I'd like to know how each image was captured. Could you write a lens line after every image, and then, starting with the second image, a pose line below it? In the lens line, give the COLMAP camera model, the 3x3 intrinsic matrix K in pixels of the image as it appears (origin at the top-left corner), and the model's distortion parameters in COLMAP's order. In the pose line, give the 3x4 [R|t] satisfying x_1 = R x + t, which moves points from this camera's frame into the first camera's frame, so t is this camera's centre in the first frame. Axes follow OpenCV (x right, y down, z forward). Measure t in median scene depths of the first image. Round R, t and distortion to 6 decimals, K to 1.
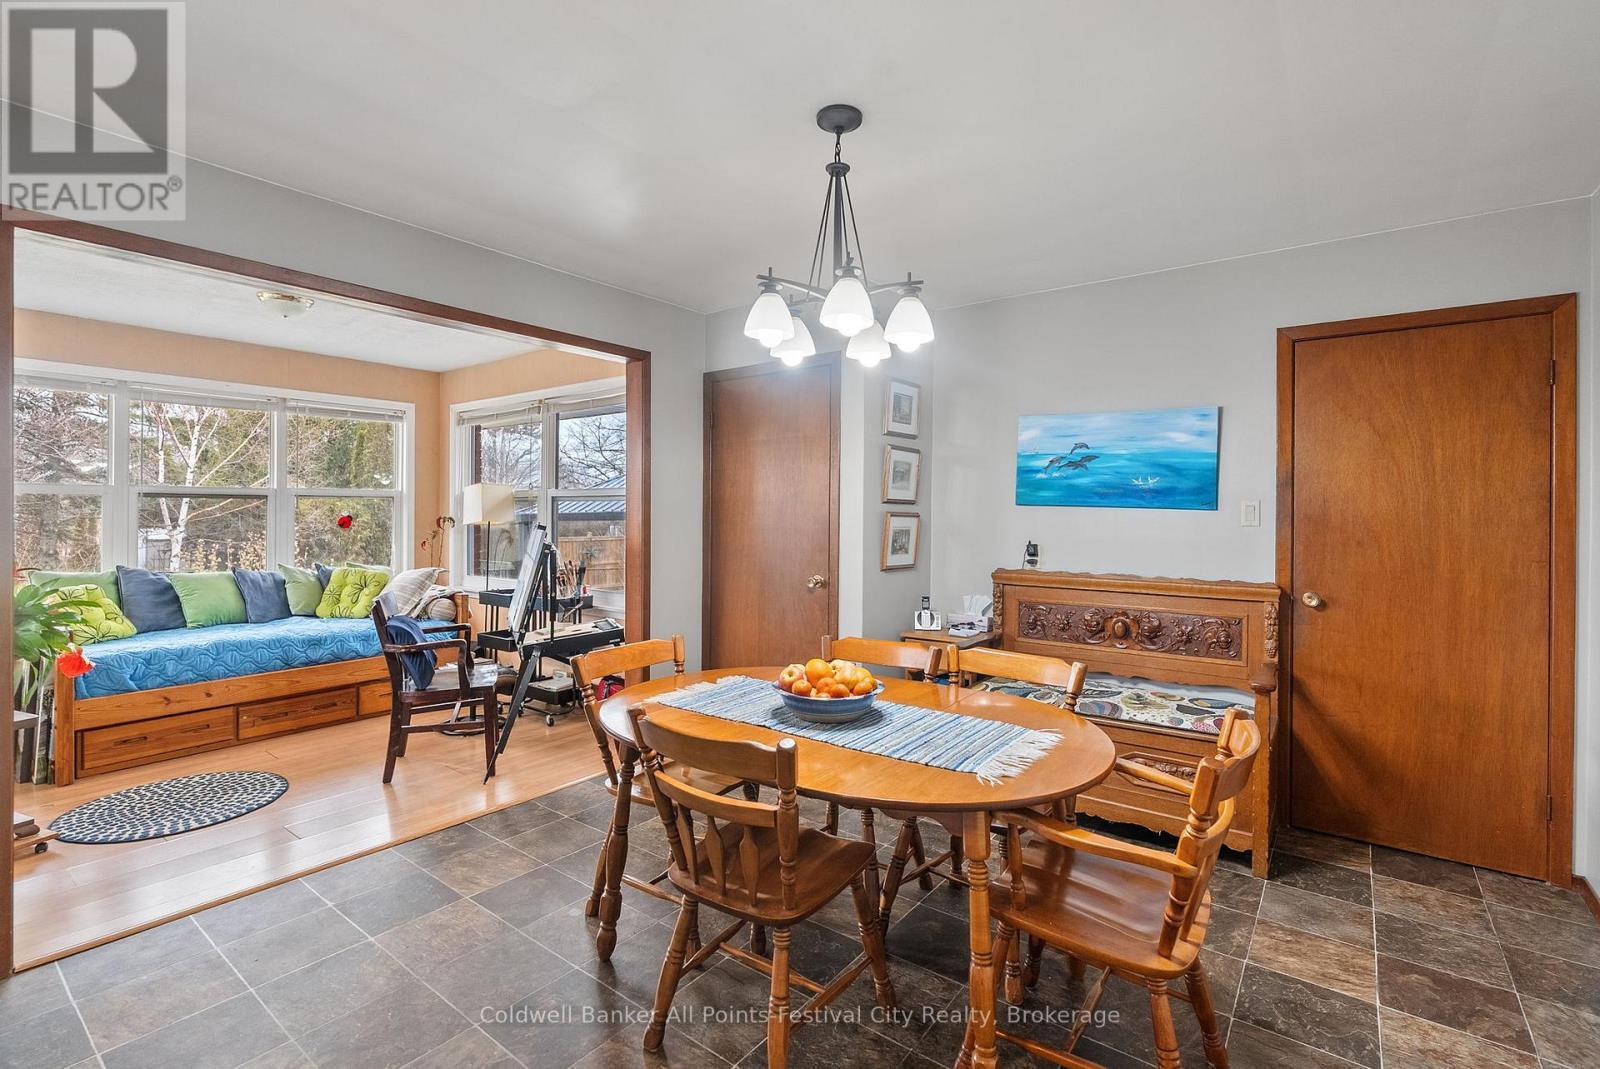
lens RADIAL K [[729.7, 0, 794.7], [0, 729.7, 521.1], [0, 0, 1]] dist [-0.017945, 0.004522]
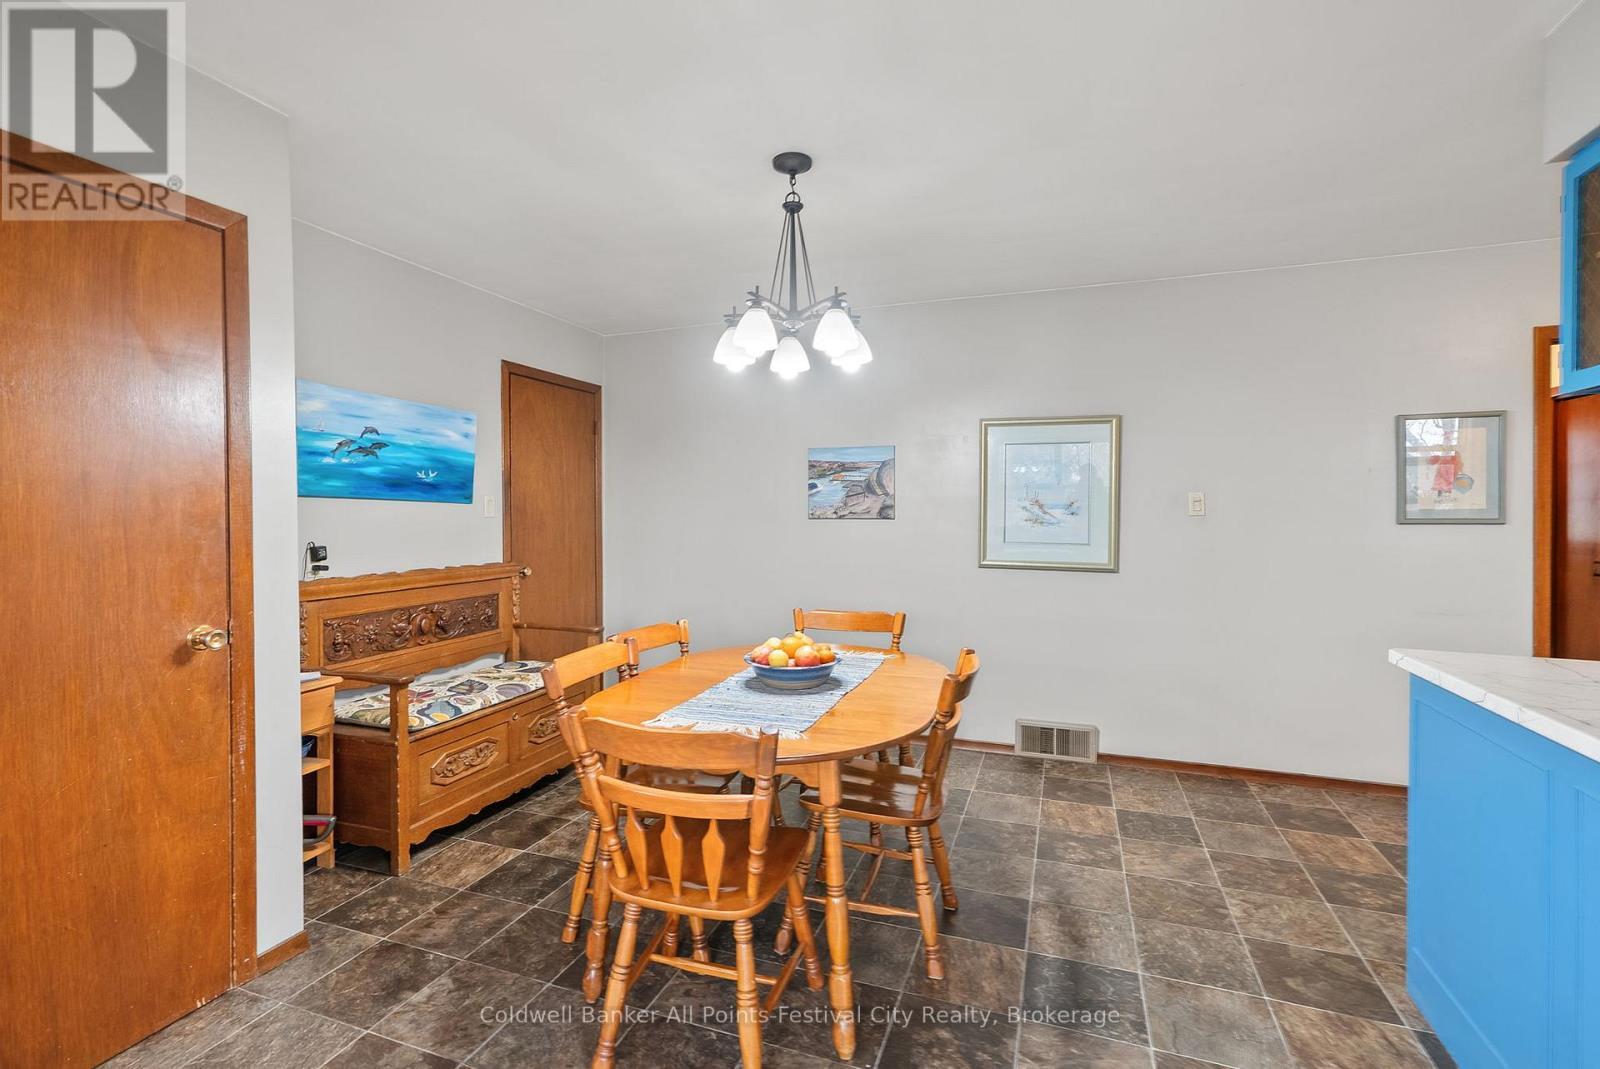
lens RADIAL K [[729.7, 0, 796.6], [0, 729.7, 522.3], [0, 0, 1]] dist [-0.017945, 0.004522]
pose [[-0.298136, -0.024379, 0.954212, -0.630043], [0.008540, 0.999566, 0.028206, -0.013010], [-0.954485, 0.016559, -0.297799, 0.807867]]
